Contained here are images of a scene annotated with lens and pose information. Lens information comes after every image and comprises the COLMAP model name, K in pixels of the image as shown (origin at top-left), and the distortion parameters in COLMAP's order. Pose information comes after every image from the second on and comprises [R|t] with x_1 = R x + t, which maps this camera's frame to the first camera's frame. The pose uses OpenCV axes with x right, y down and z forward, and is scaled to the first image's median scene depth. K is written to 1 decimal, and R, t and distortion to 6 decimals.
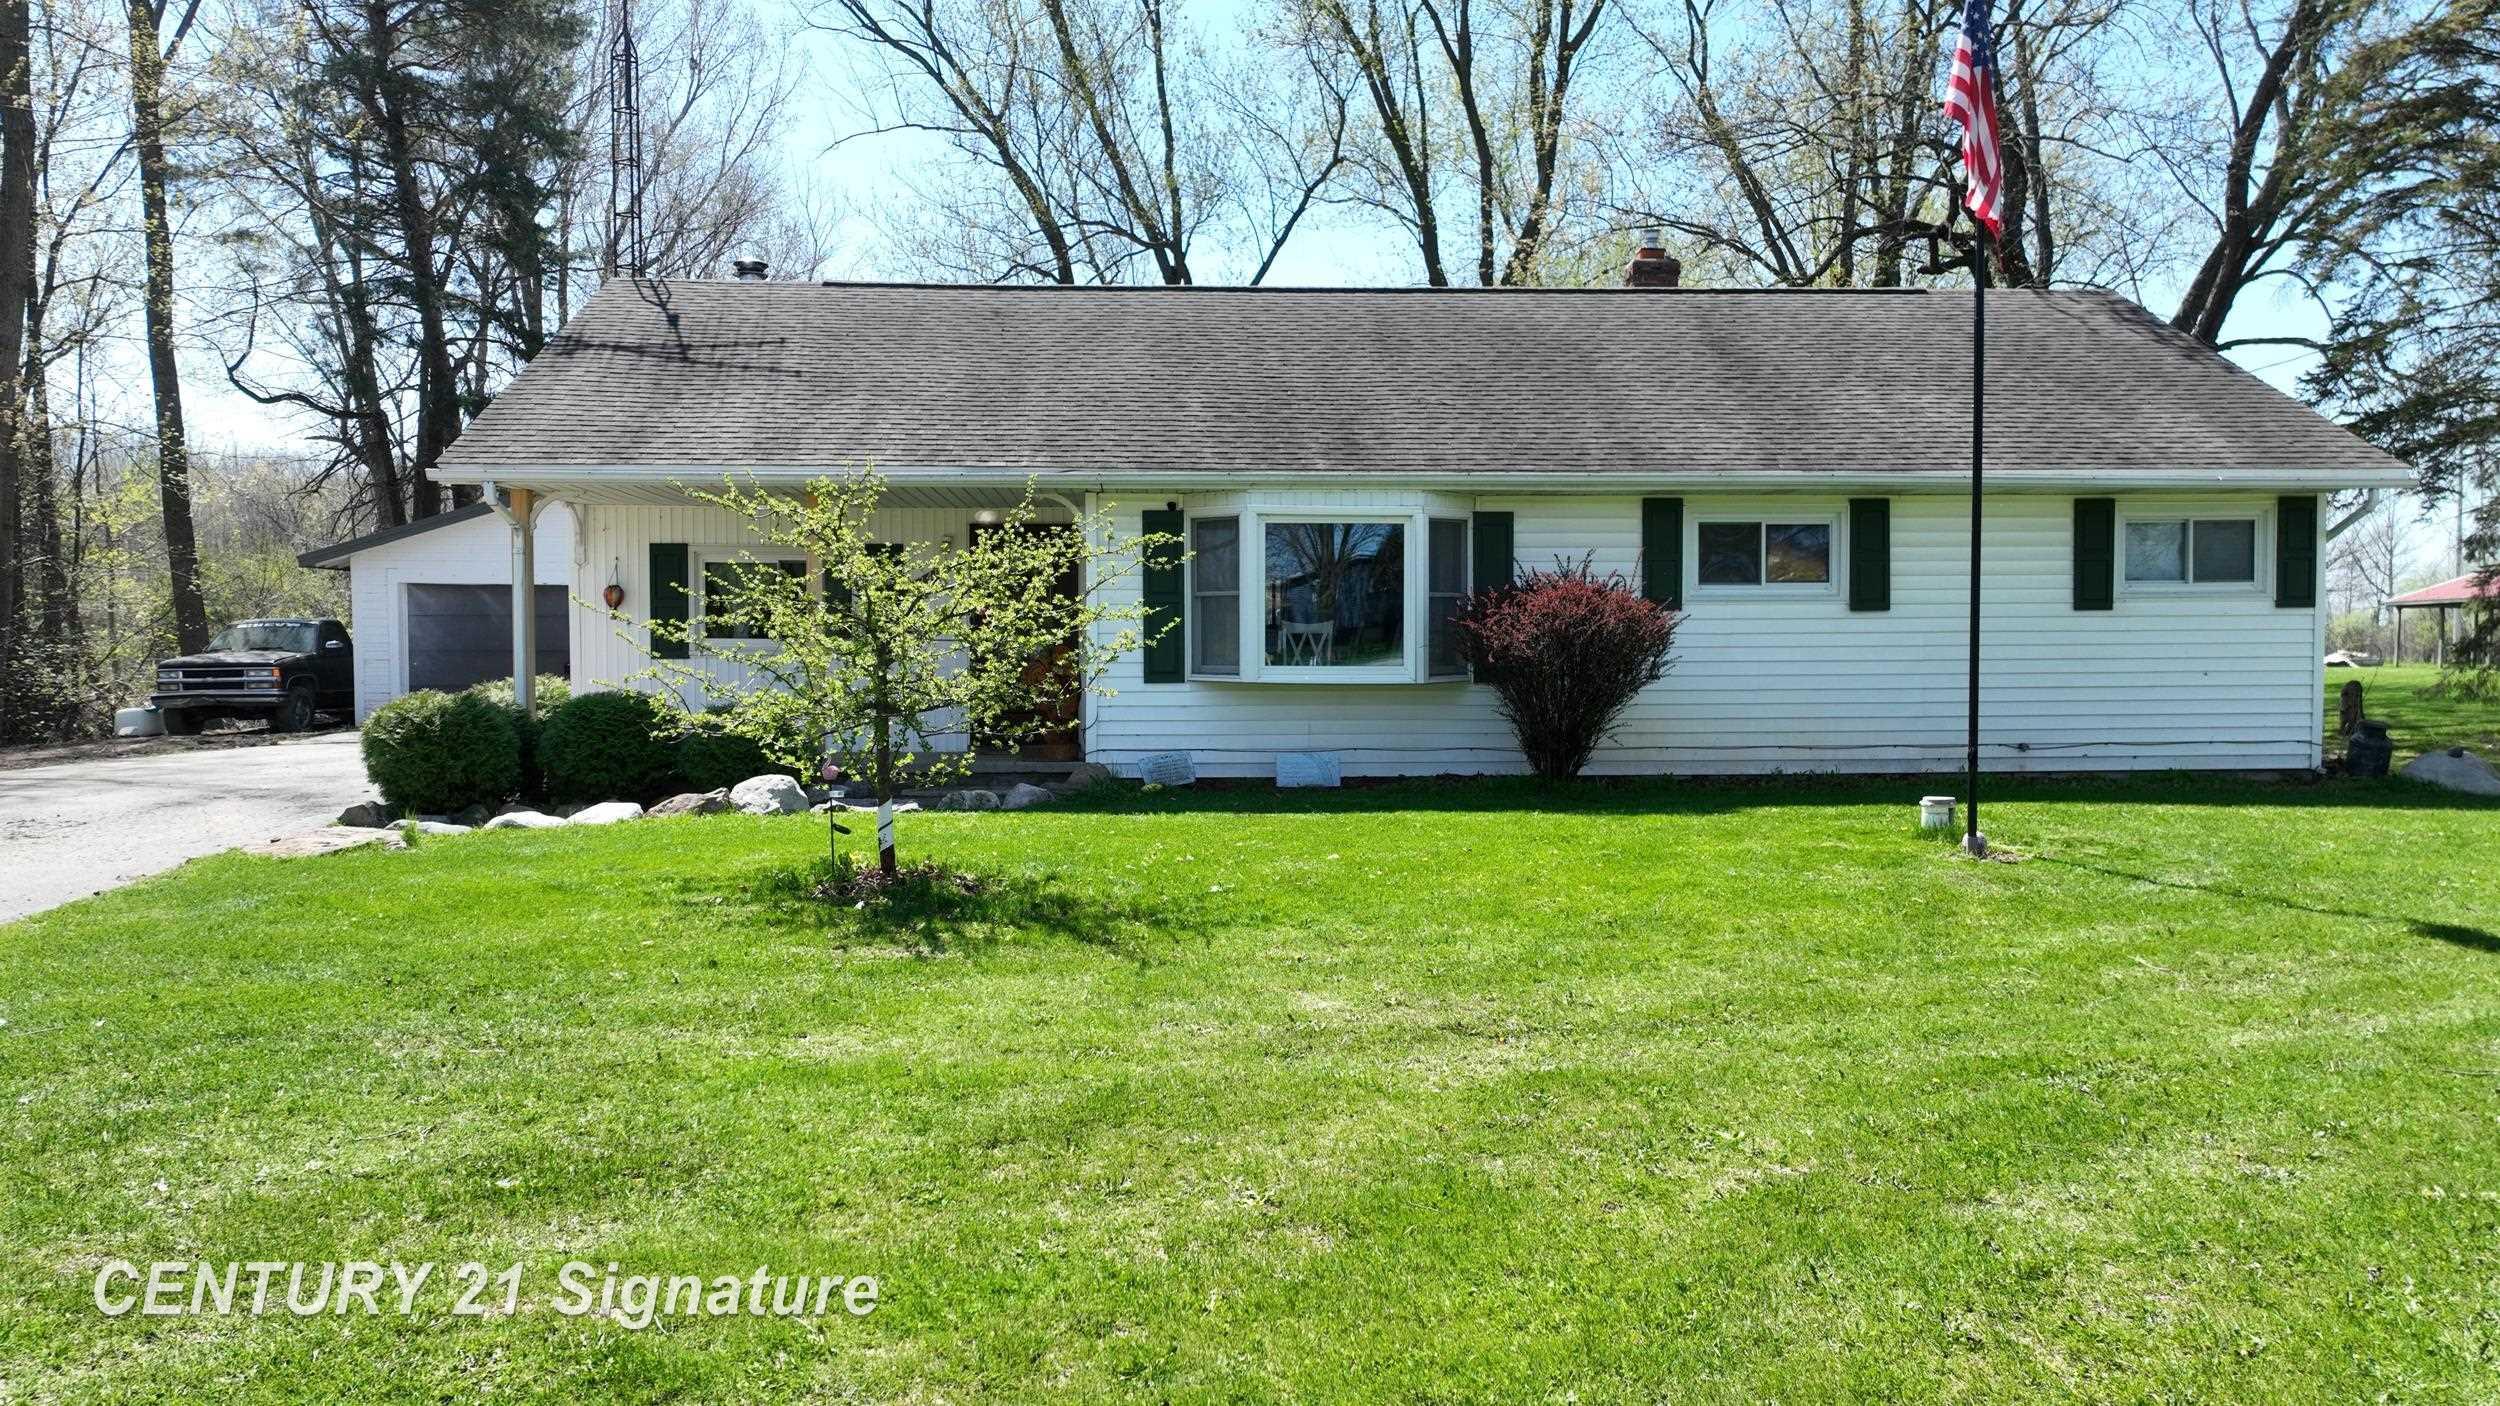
lens RADIAL K [[1759.8, 0, 1254.3], [0, 1759.8, 704.9], [0, 0, 1]] dist [0.000541, 0.017186]
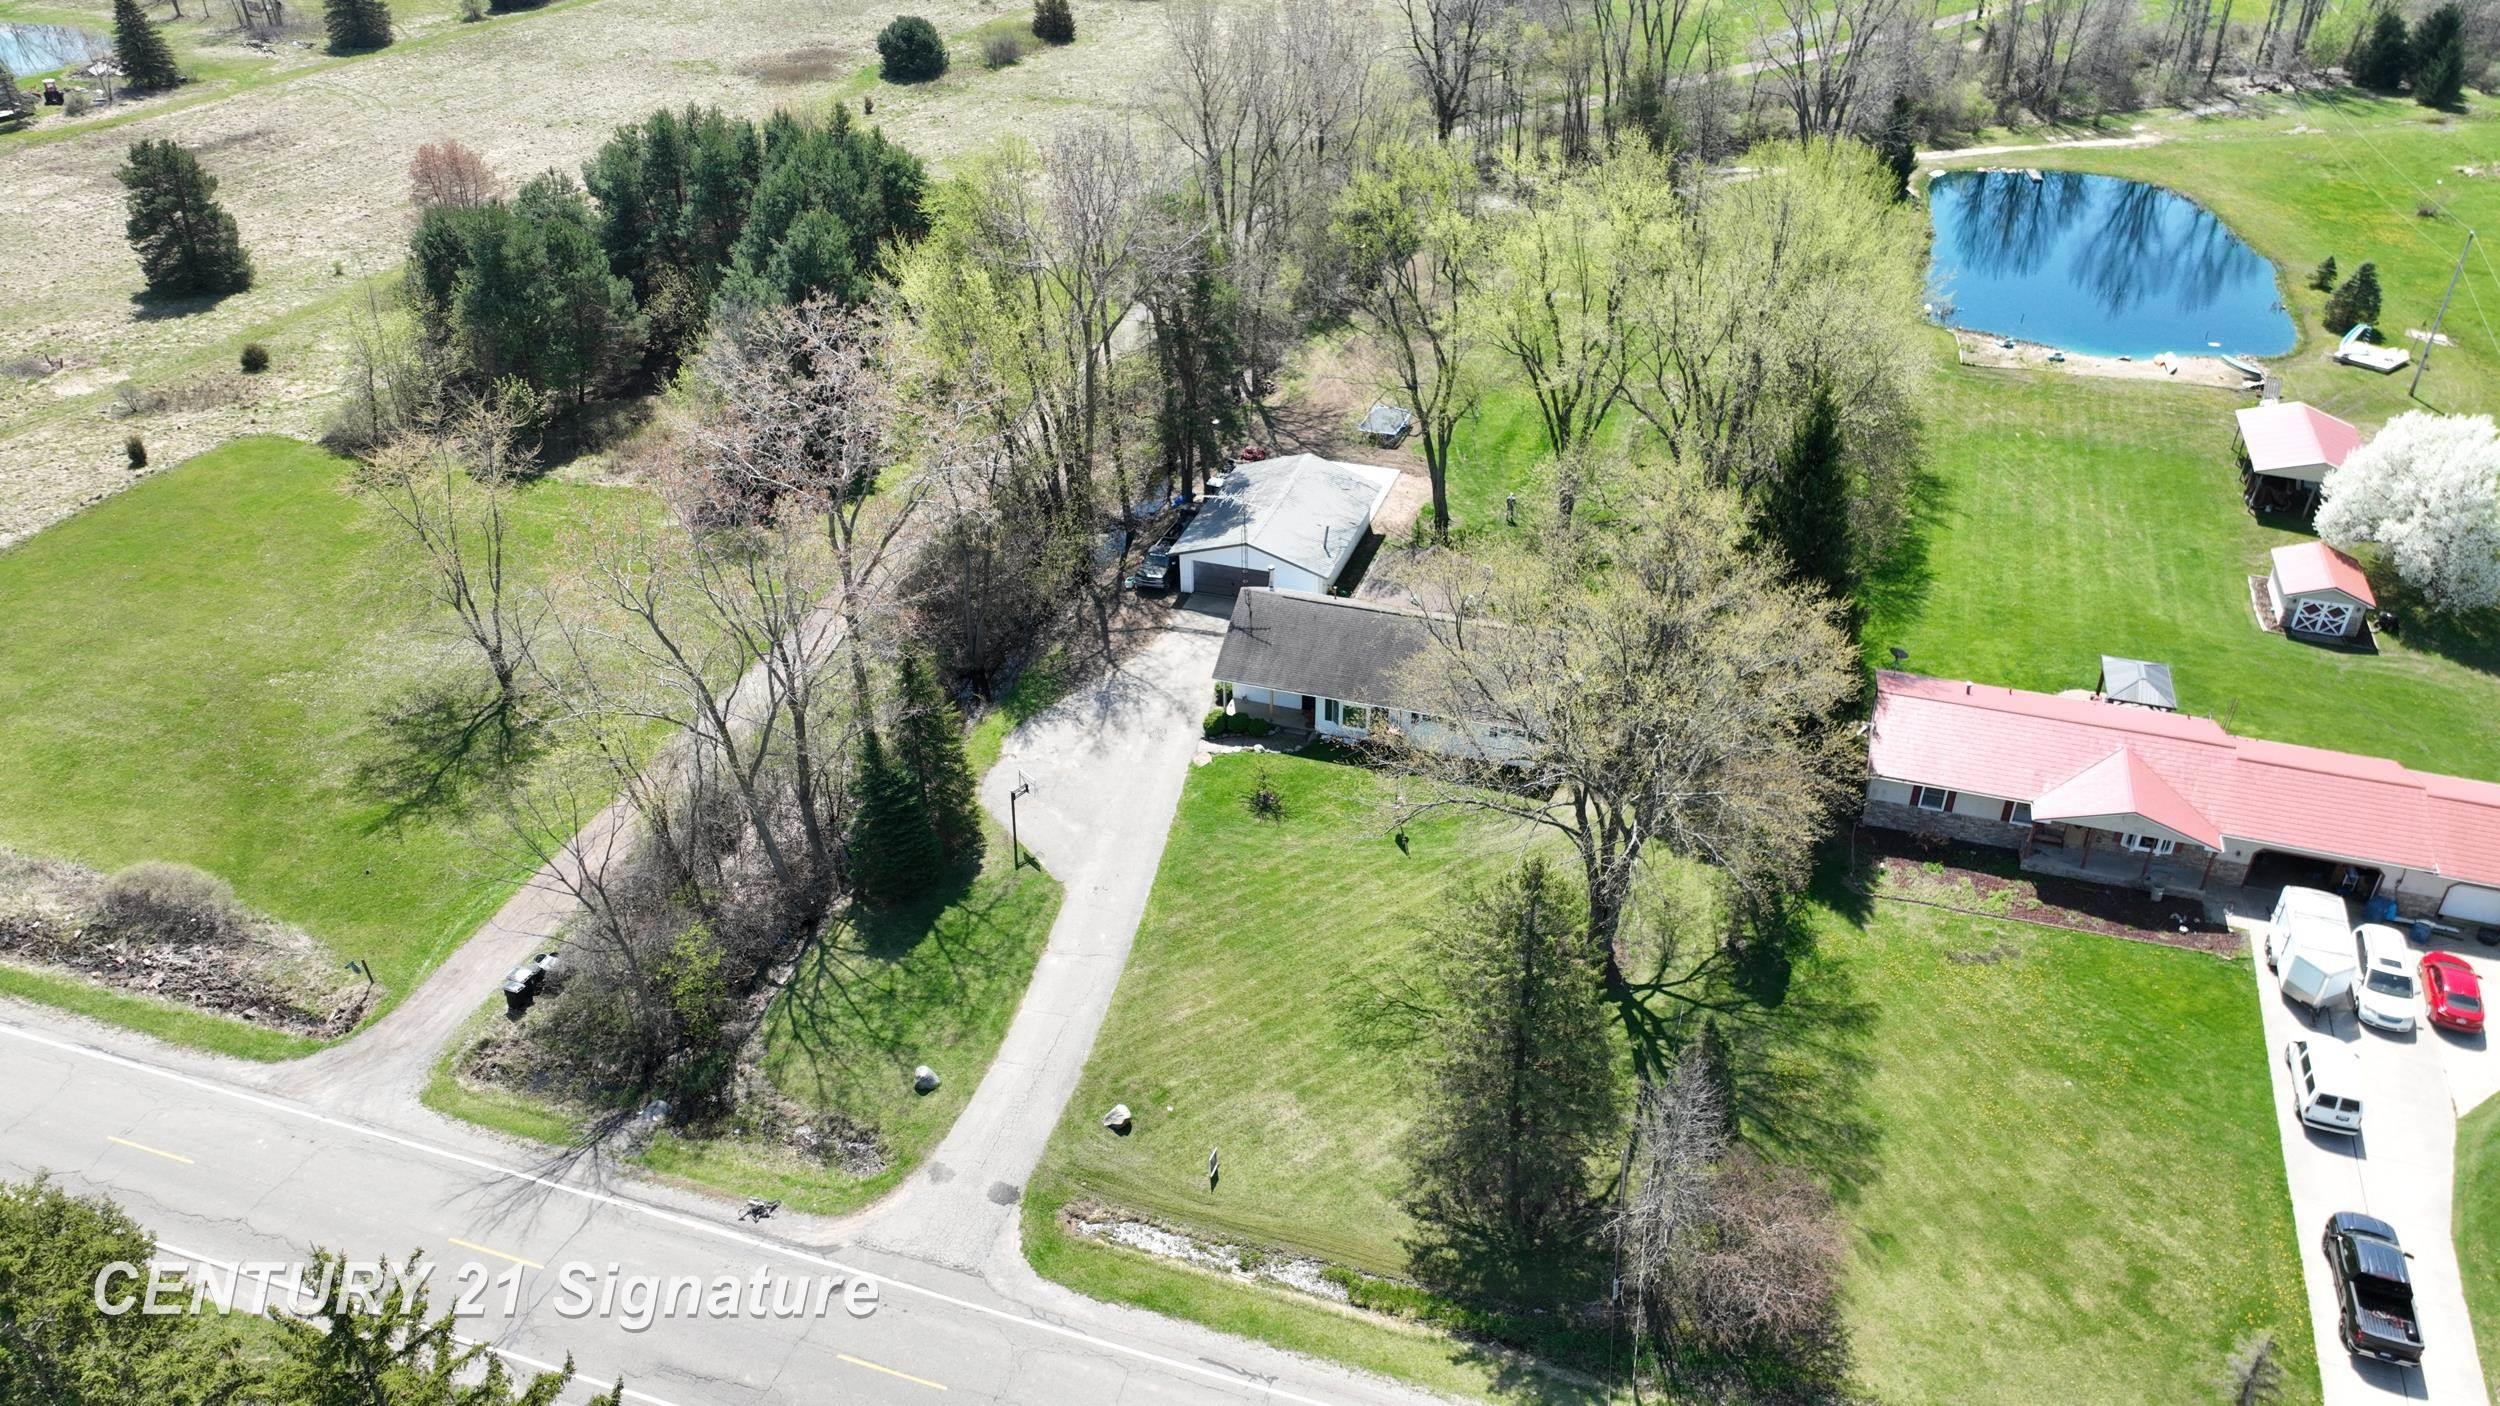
lens RADIAL K [[1759.8, 0, 1249.0], [0, 1759.8, 706.1], [0, 0, 1]] dist [0.000541, 0.017186]
pose [[0.933881, 0.190326, -0.302724, 1.415428], [-0.009493, 0.859480, 0.511082, -2.939513], [0.357457, -0.474416, 0.804459, -3.632980]]
